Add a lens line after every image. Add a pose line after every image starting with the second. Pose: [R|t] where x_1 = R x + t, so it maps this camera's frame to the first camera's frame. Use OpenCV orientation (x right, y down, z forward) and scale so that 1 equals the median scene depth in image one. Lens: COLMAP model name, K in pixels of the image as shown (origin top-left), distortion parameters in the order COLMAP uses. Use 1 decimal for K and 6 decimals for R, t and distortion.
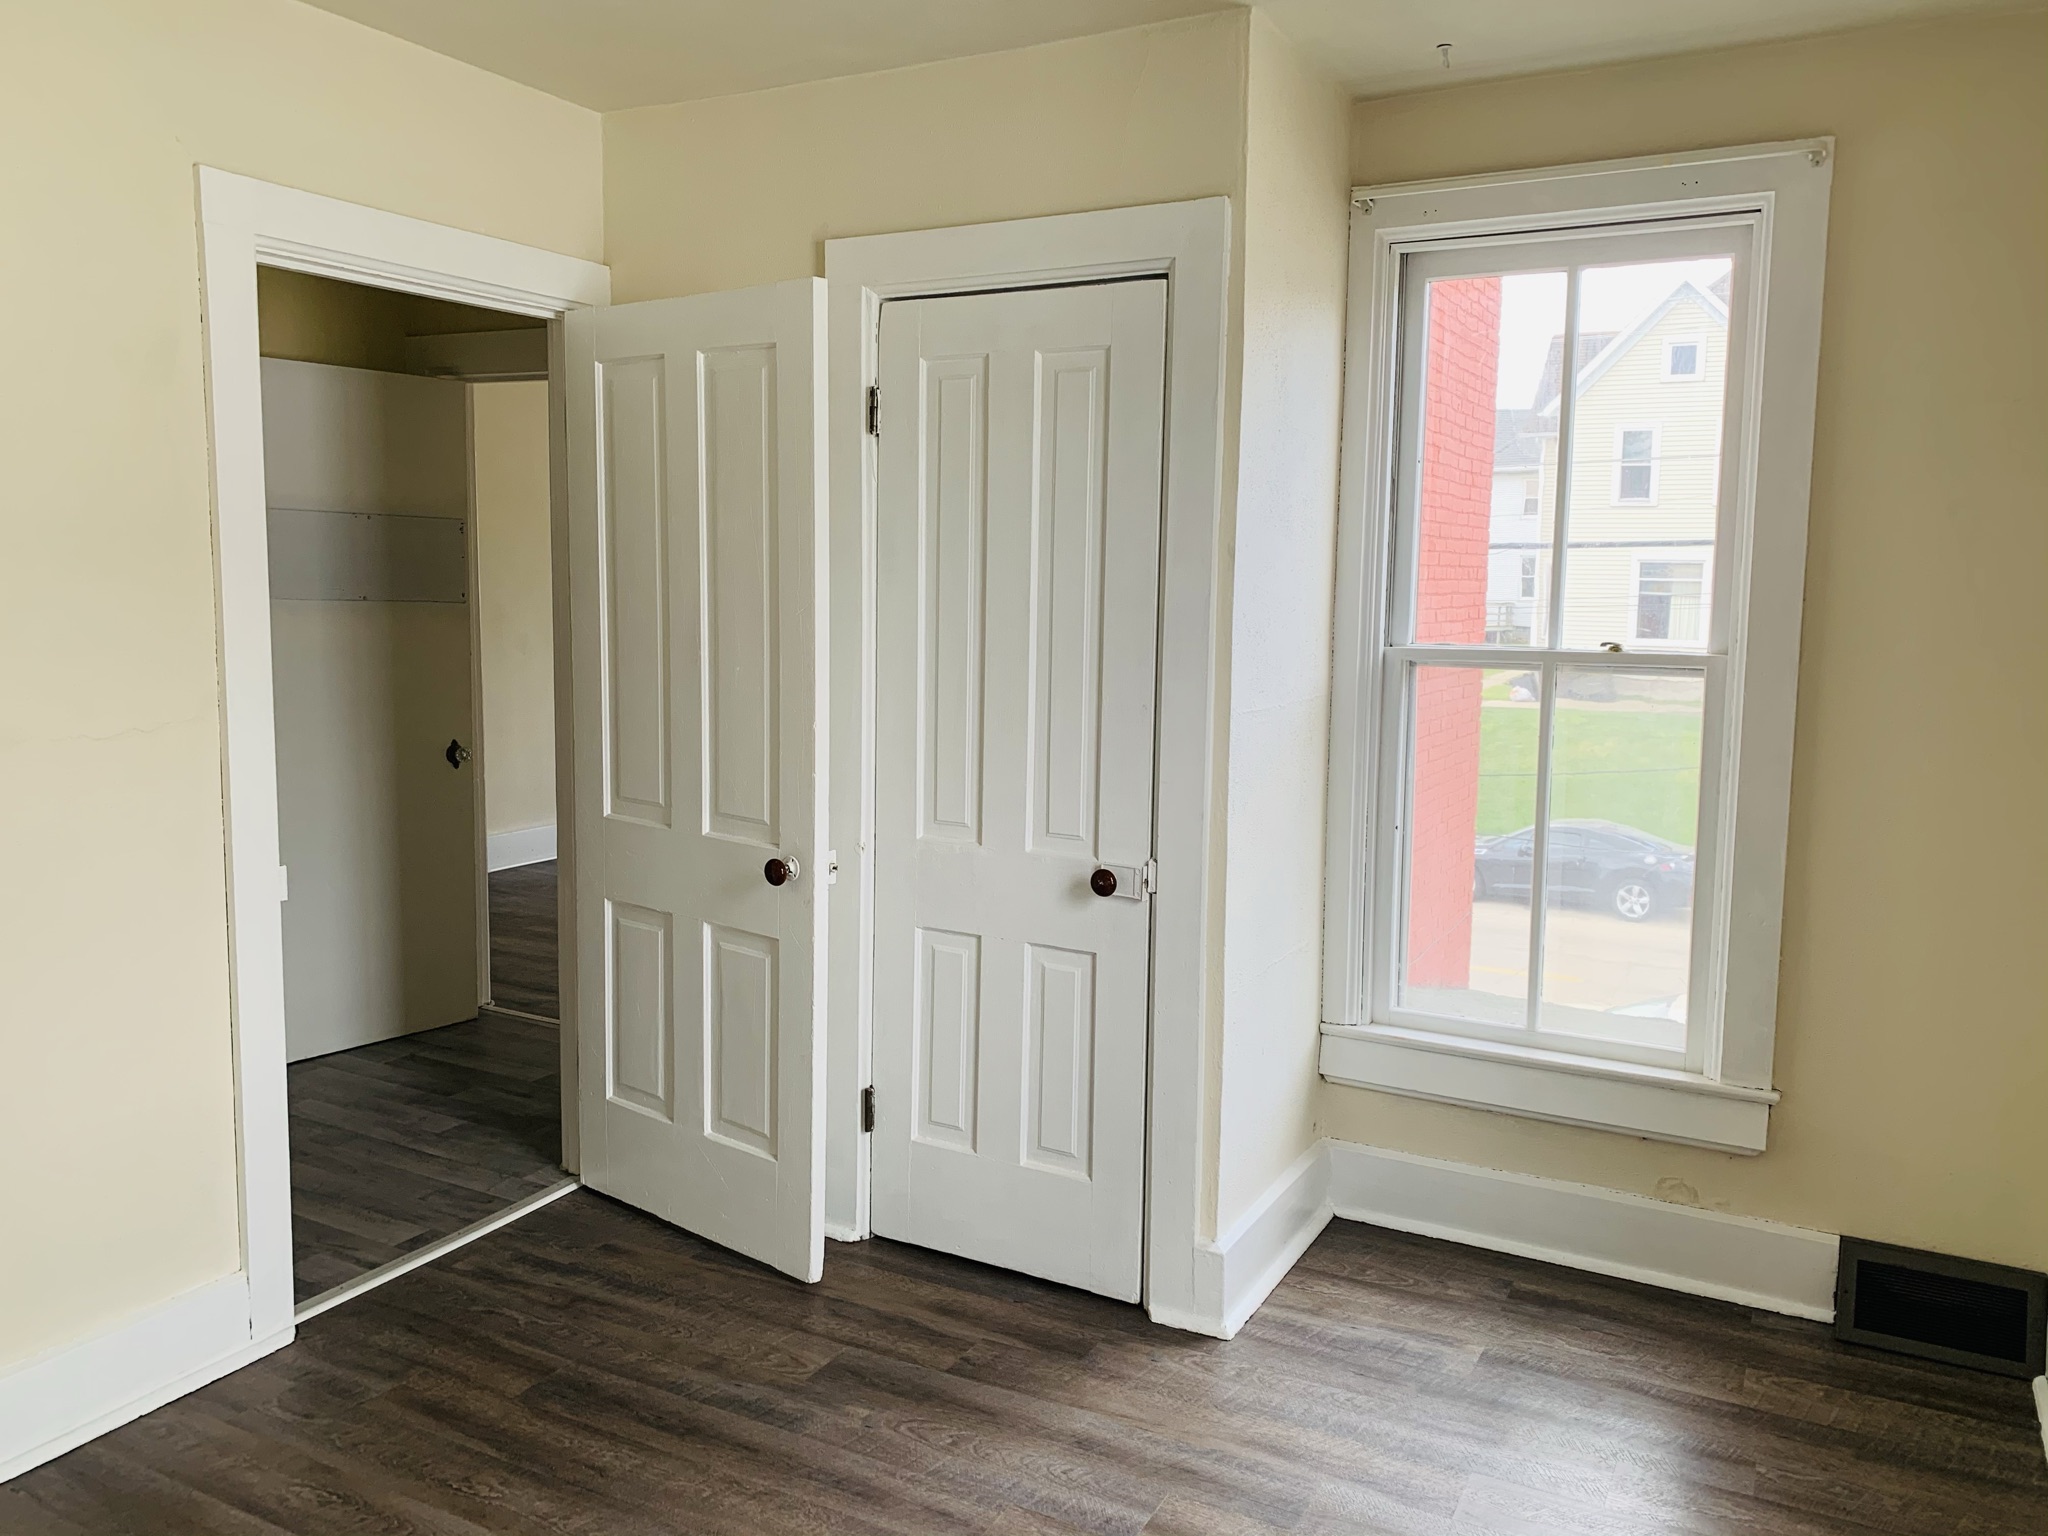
lens RADIAL K [[1552.0, 0, 1022.7], [0, 1552.0, 751.3], [0, 0, 1]] dist [0.022940, -0.028129]
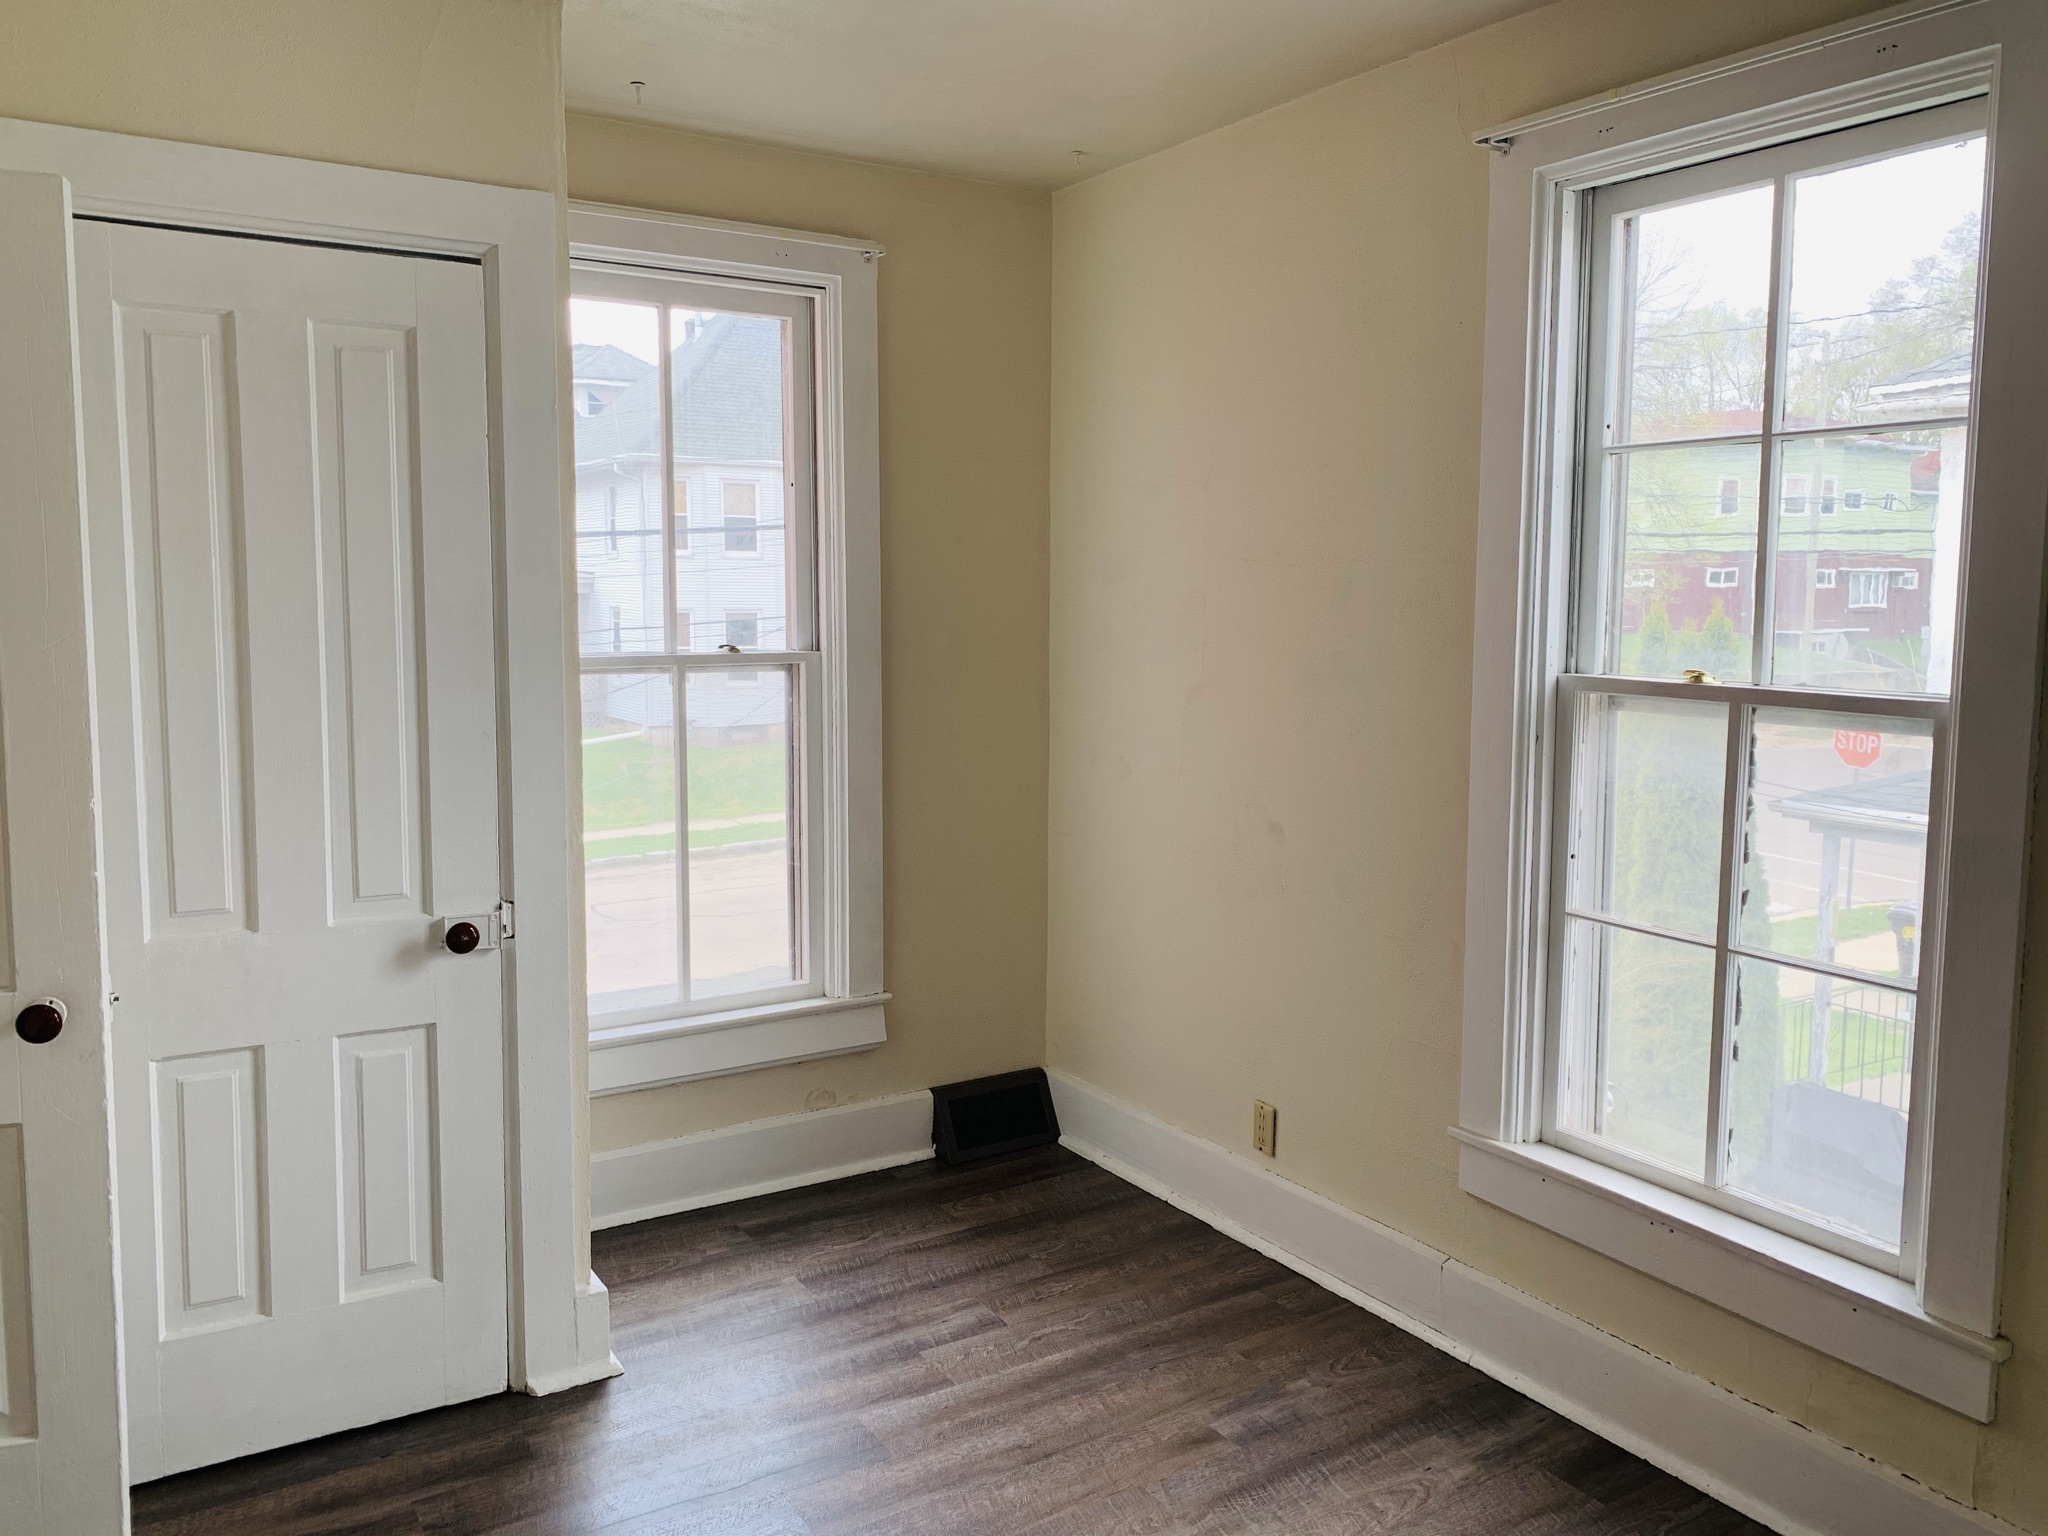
lens RADIAL K [[1552.0, 0, 1020.2], [0, 1552.0, 756.1], [0, 0, 1]] dist [0.022940, -0.028129]
pose [[0.492471, -0.103306, 0.864176, -0.525890], [0.097834, 0.993208, 0.062978, -0.041377], [-0.864813, 0.053531, 0.499233, 0.264672]]
